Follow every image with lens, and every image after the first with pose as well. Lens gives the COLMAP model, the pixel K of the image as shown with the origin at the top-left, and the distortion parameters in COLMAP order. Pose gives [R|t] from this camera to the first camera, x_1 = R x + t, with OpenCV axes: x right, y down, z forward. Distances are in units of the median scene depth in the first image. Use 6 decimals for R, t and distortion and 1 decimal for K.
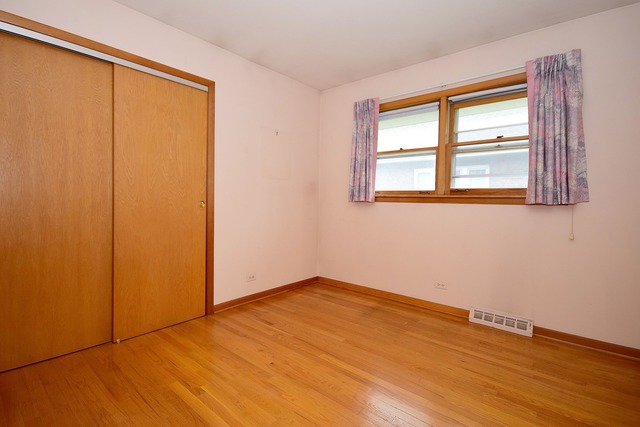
lens RADIAL K [[302.9, 0, 316.9], [0, 302.9, 209.6], [0, 0, 1]] dist [0.002170, -0.000421]
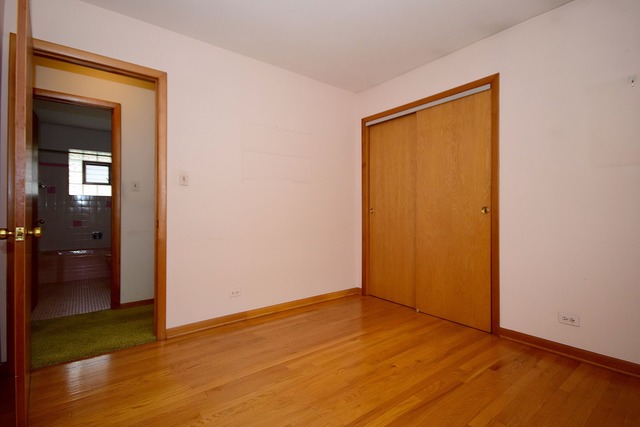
lens RADIAL K [[302.9, 0, 316.9], [0, 302.9, 209.6], [0, 0, 1]] dist [0.002170, -0.000421]
pose [[-0.206702, -0.020009, -0.978199, 0.709887], [-0.032705, 0.999373, -0.013532, 0.010895], [0.977857, 0.029195, -0.207227, 0.750182]]
